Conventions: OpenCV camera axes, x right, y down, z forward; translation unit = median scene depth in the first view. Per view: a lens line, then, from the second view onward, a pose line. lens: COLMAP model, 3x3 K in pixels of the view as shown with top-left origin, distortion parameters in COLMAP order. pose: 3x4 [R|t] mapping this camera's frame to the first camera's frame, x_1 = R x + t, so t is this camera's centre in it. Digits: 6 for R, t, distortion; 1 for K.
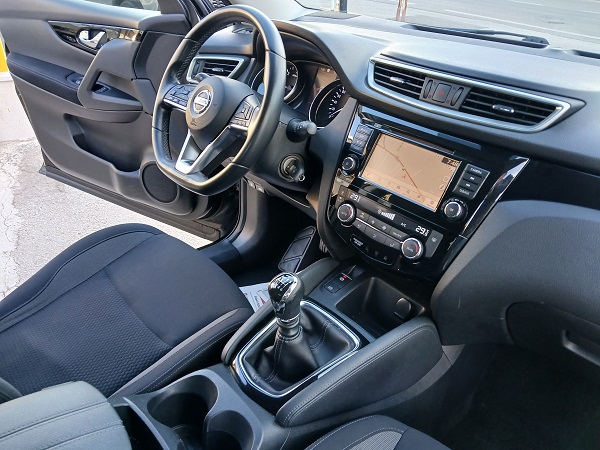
lens RADIAL K [[456.5, 0, 309.0], [0, 456.5, 225.3], [0, 0, 1]] dist [0.090716, -0.188498]
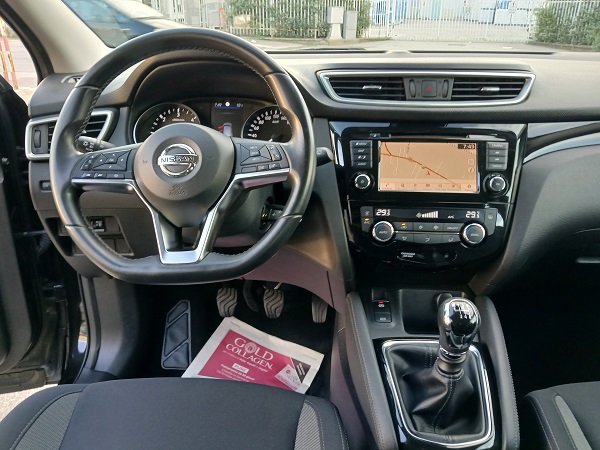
lens RADIAL K [[445.0, 0, 300.0], [0, 445.0, 225.0], [0, 0, 1]] dist [0.092937, -0.179921]
pose [[0.714617, -0.322648, 0.620662, -0.568152], [0.380942, 0.923665, 0.041553, -0.133508], [-0.586690, 0.206742, 0.782976, 0.374187]]
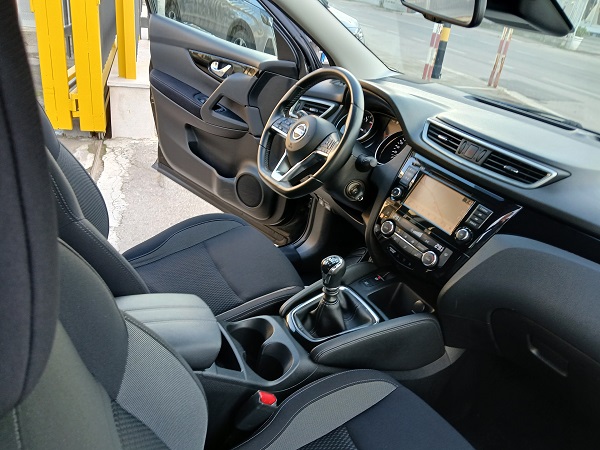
lens RADIAL K [[455.5, 0, 308.7], [0, 455.5, 235.1], [0, 0, 1]] dist [0.088663, -0.208950]
pose [[0.973688, 0.180701, -0.138846, 0.043705], [-0.188205, 0.981194, -0.042854, 0.091849], [0.128491, 0.067858, 0.989386, -0.345058]]
